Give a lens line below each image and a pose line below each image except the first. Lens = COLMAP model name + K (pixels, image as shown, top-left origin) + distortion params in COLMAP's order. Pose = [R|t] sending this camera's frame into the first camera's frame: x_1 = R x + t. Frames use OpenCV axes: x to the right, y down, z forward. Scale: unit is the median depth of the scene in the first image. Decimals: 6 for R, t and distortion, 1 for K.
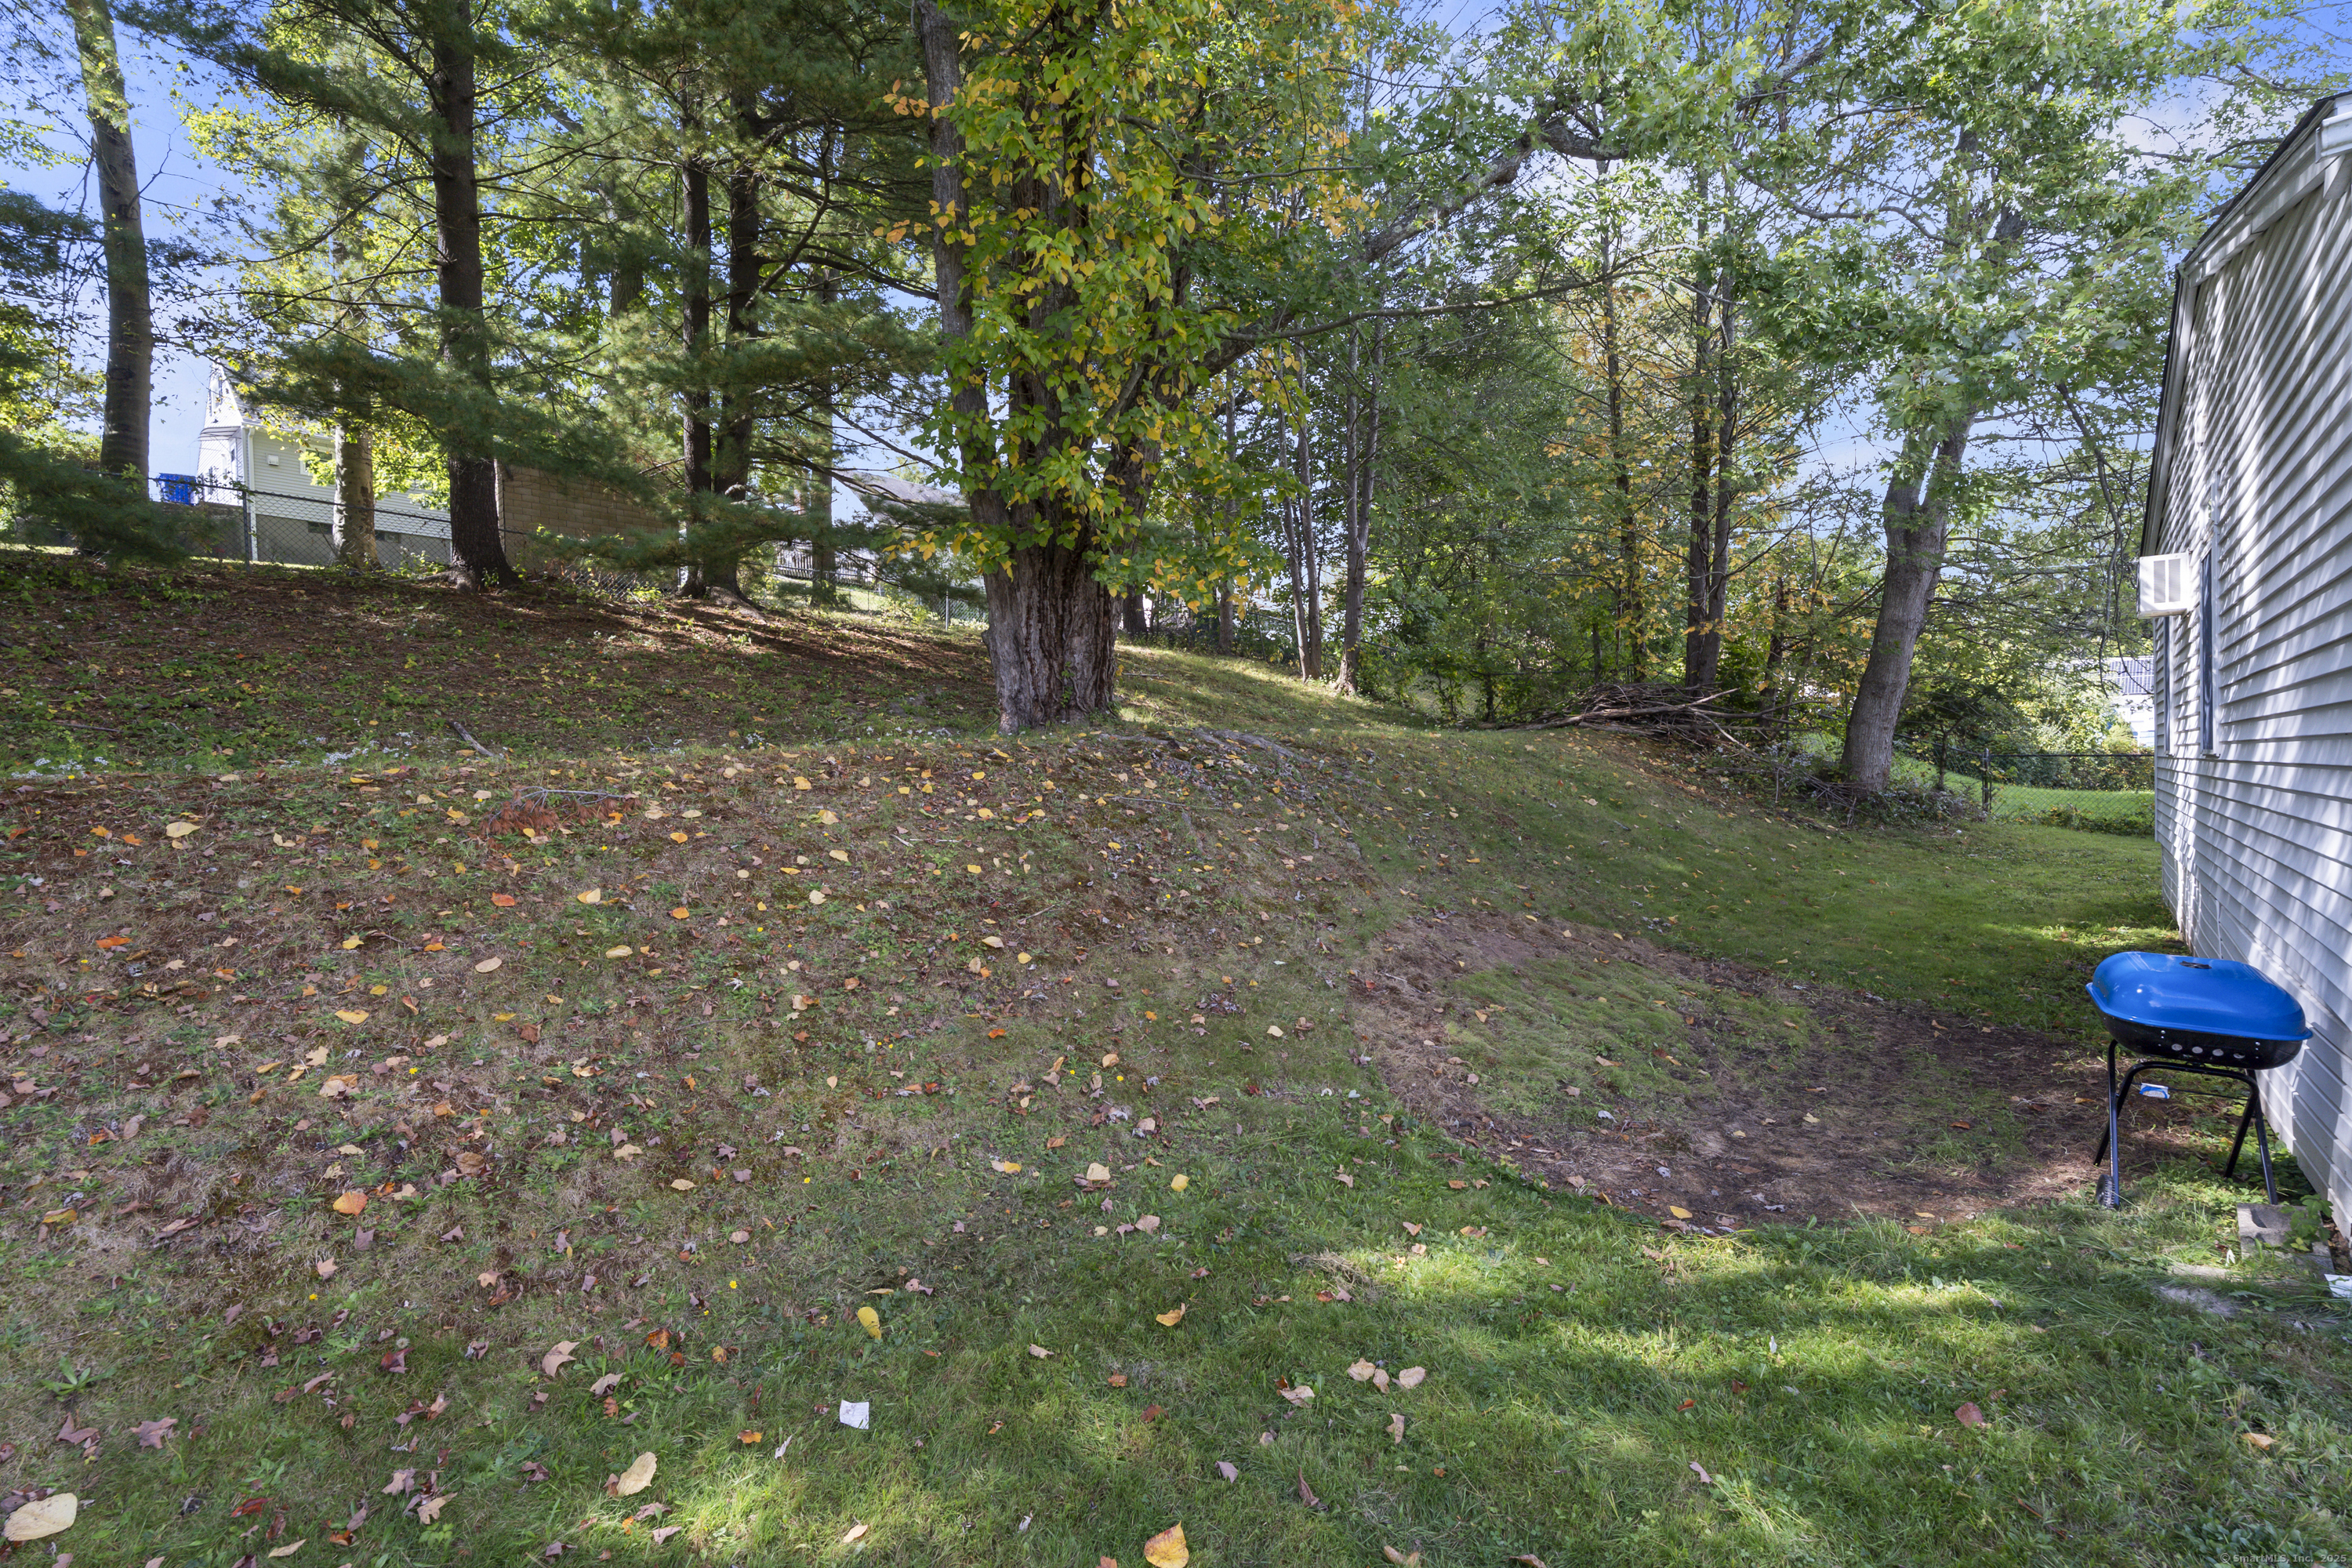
lens RADIAL K [[1071.7, 0, 1176.0], [0, 1071.7, 784.0], [0, 0, 1]] dist [0.000815, -0.000230]
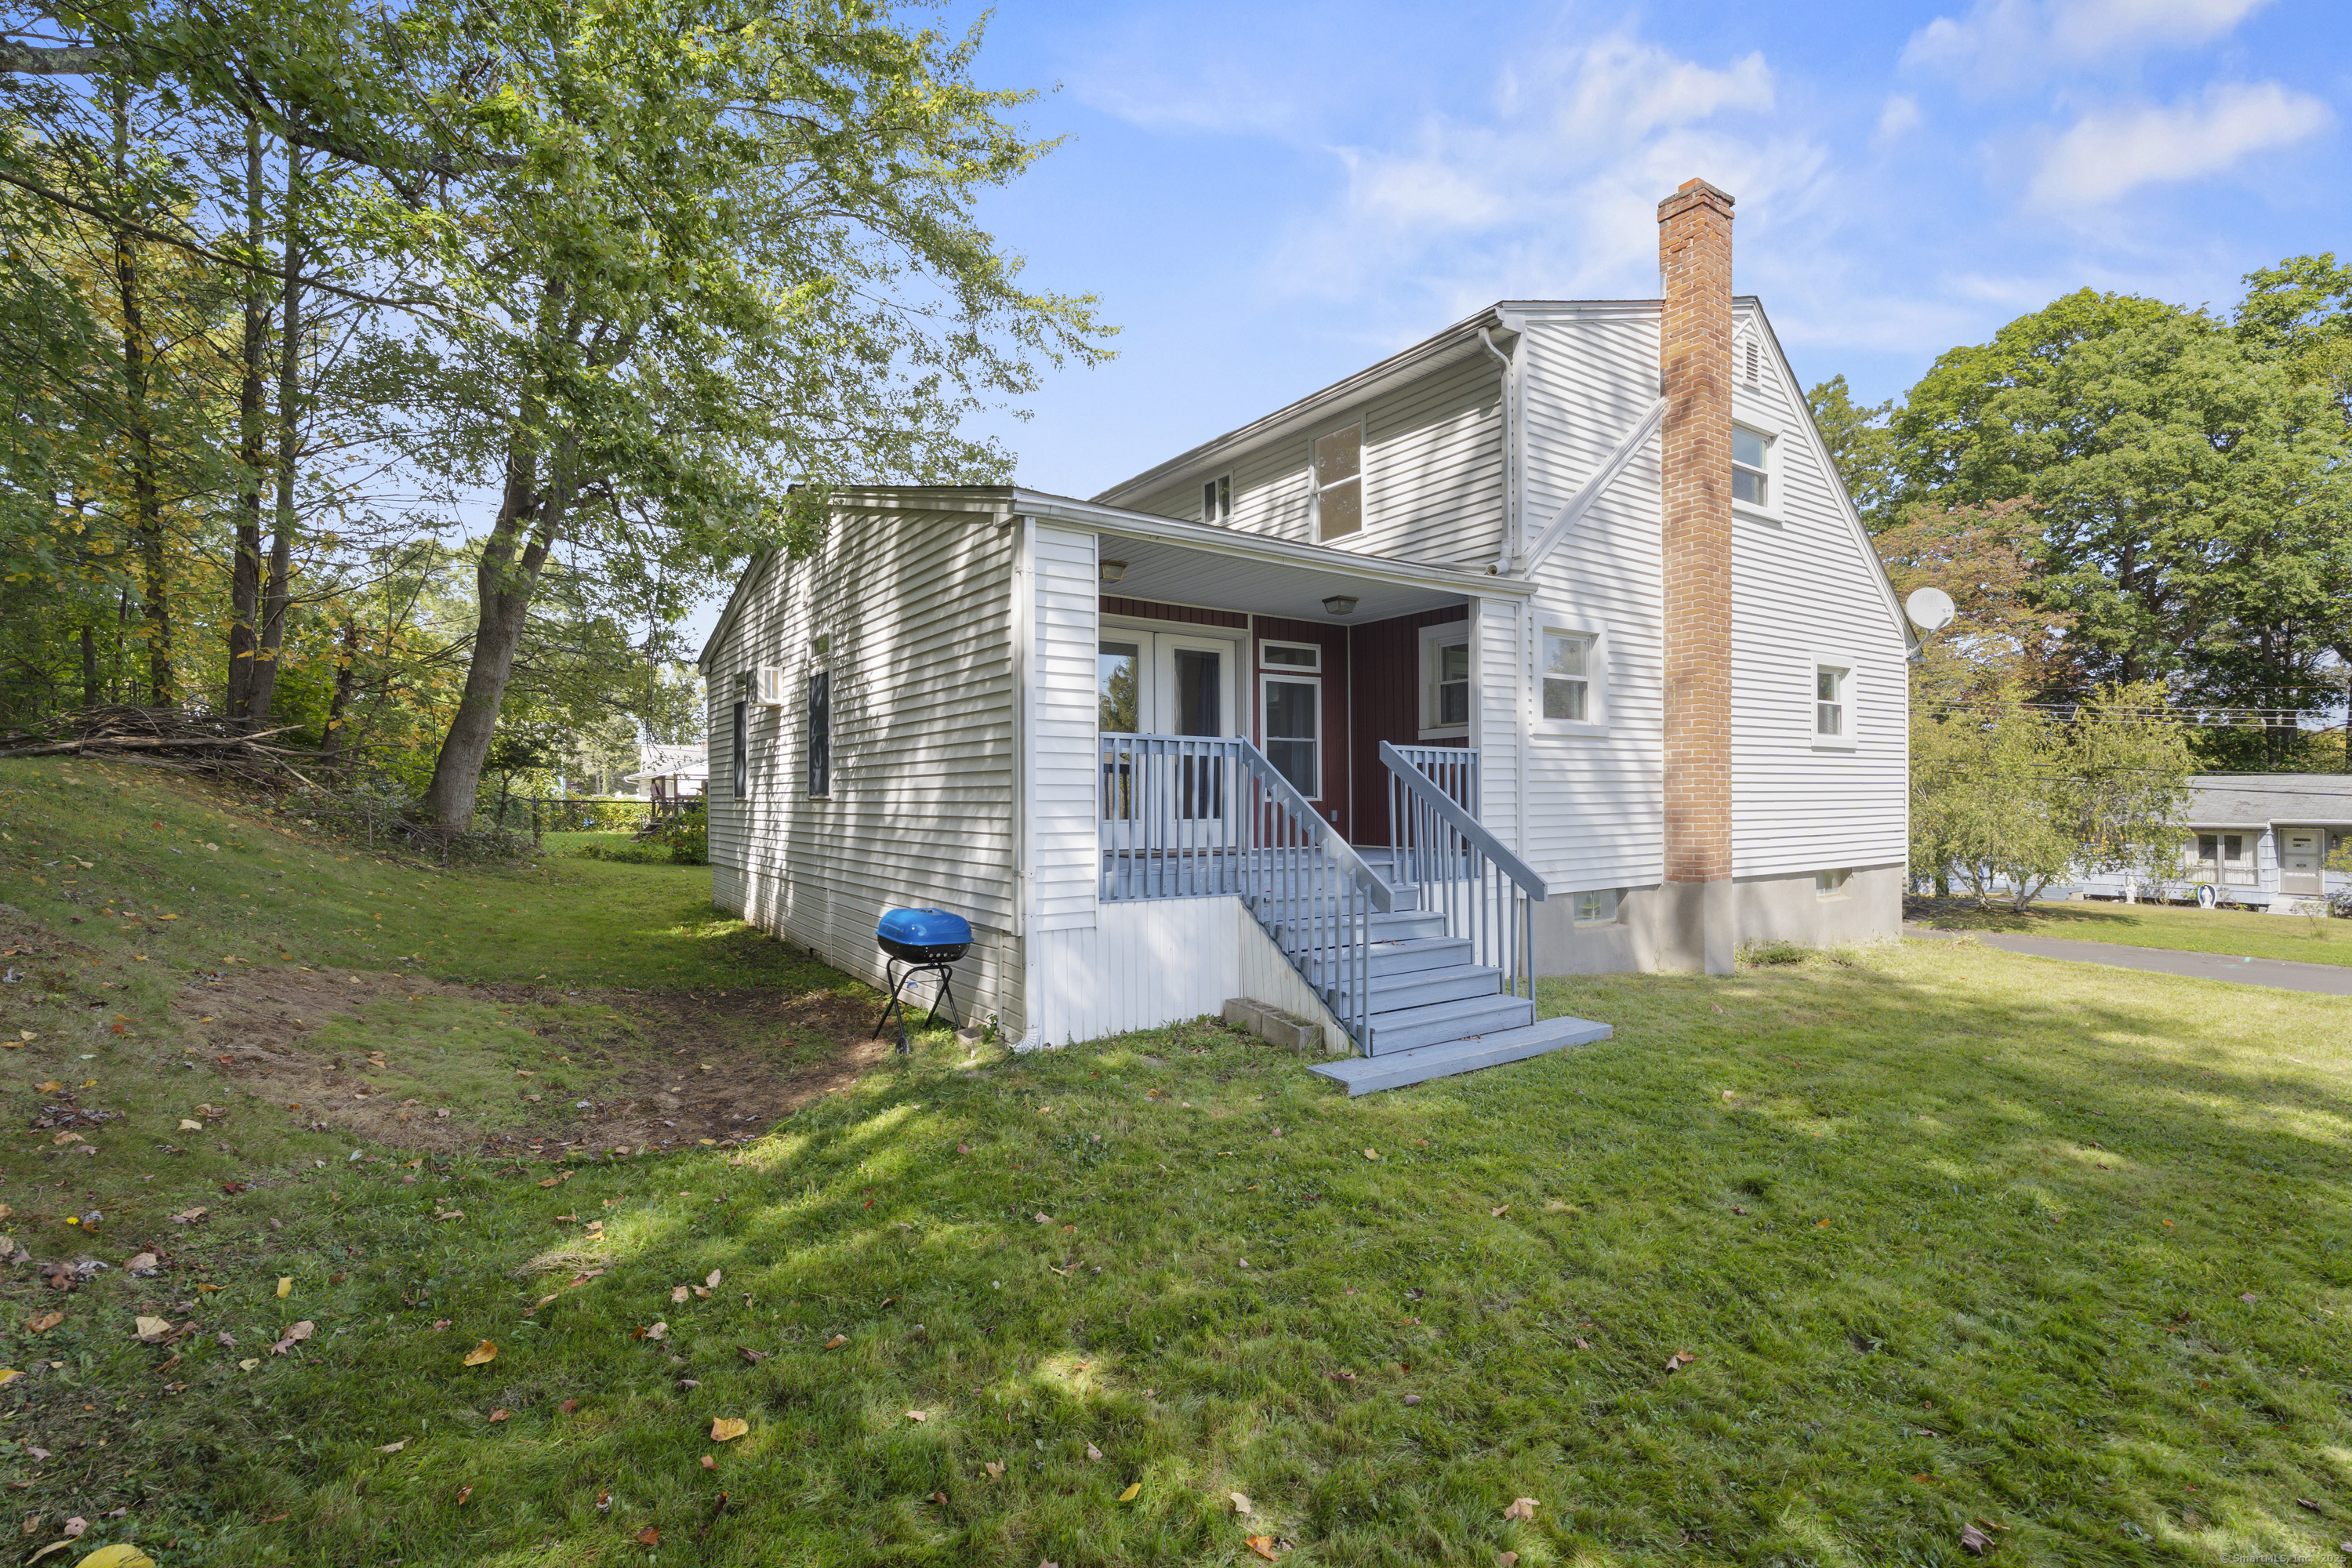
lens RADIAL K [[1047.0, 0, 1165.7], [0, 1047.0, 779.7], [0, 0, 1]] dist [0.001812, -0.000820]
pose [[0.278897, 0.032318, 0.959777, -0.583148], [0.014139, 0.999187, -0.037754, 0.015617], [-0.960217, 0.024100, 0.278214, 0.097018]]
